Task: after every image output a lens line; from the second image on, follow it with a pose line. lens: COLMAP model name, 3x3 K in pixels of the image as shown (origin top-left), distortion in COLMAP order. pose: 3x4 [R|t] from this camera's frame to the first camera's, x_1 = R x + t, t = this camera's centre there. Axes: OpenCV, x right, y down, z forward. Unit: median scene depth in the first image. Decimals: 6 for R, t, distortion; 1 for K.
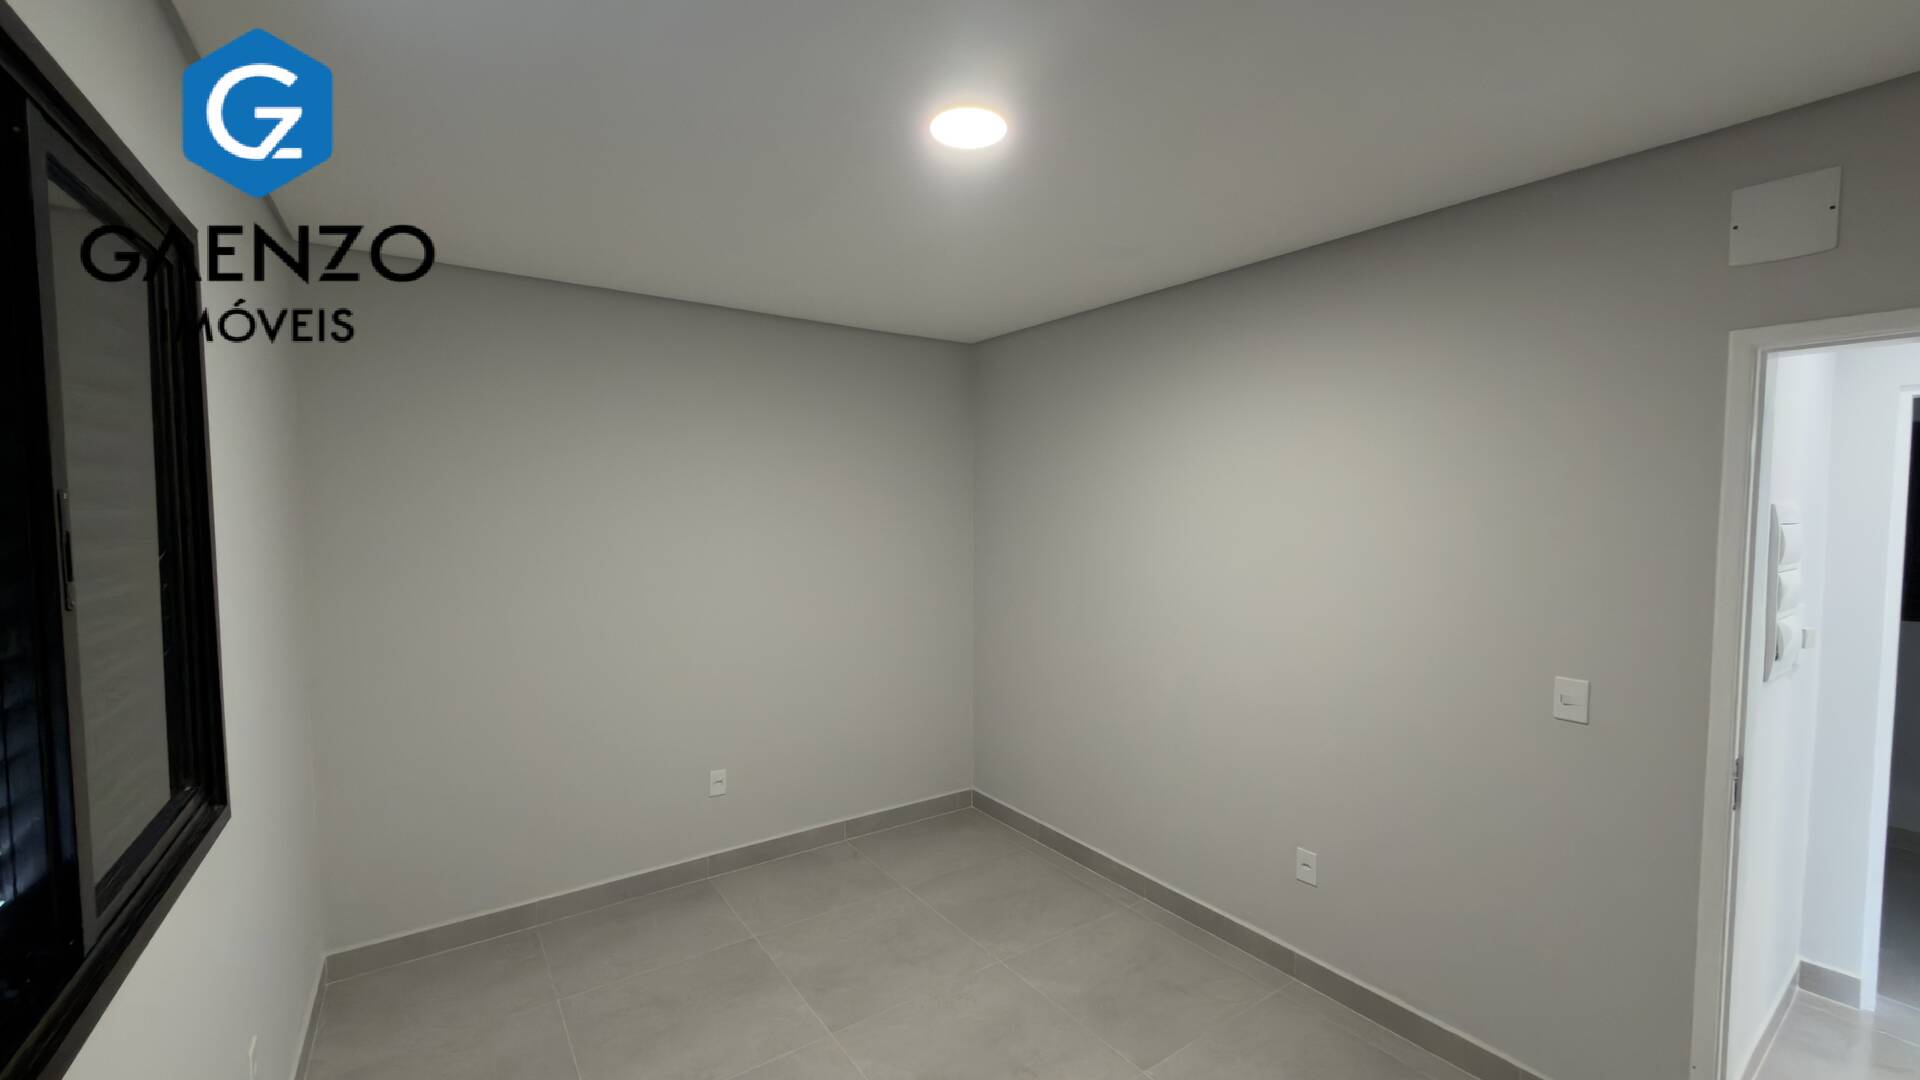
lens RADIAL K [[769.2, 0, 957.5], [0, 769.2, 529.7], [0, 0, 1]] dist [-0.002397, 0.001179]
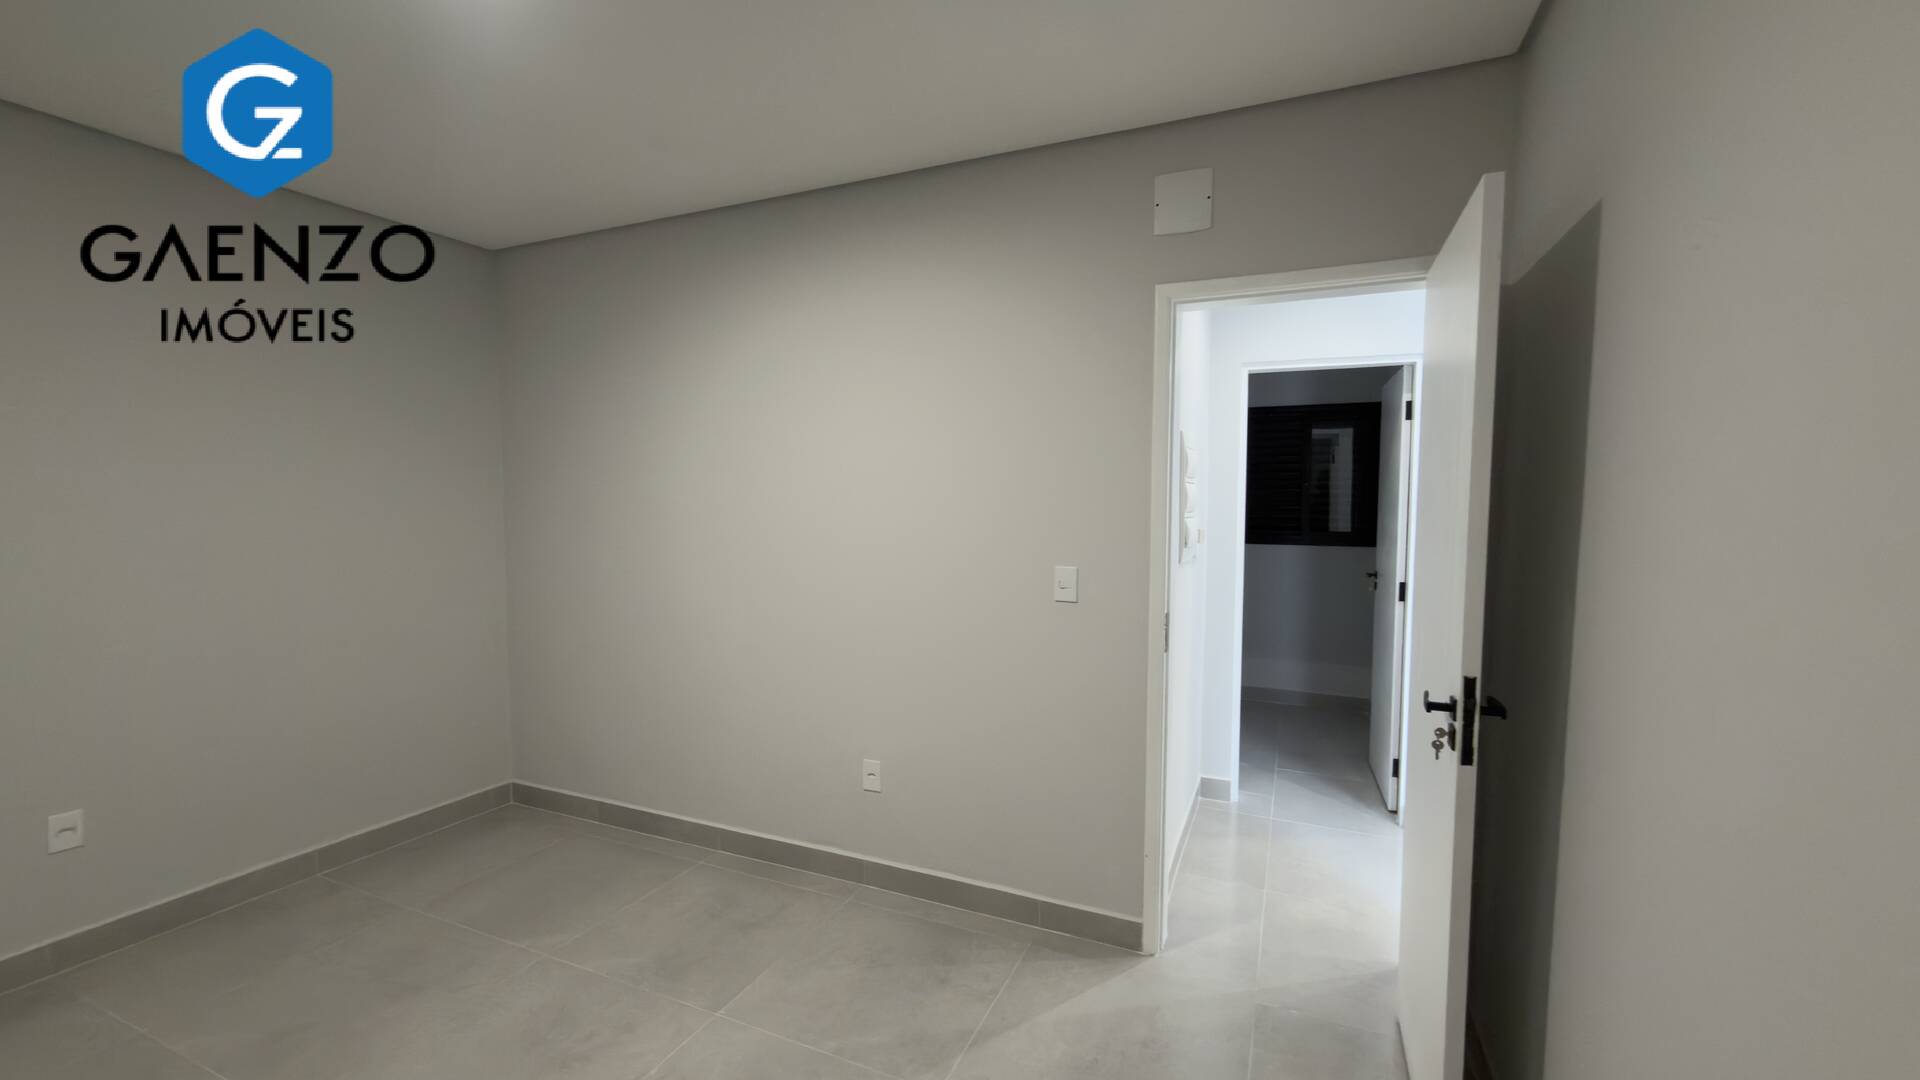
lens RADIAL K [[769.2, 0, 956.9], [0, 769.2, 522.3], [0, 0, 1]] dist [-0.002397, 0.001179]
pose [[0.860546, -0.023996, 0.508808, 0.032004], [0.022155, 0.999708, 0.009676, 0.099183], [-0.508891, 0.002946, 0.860826, 0.038451]]
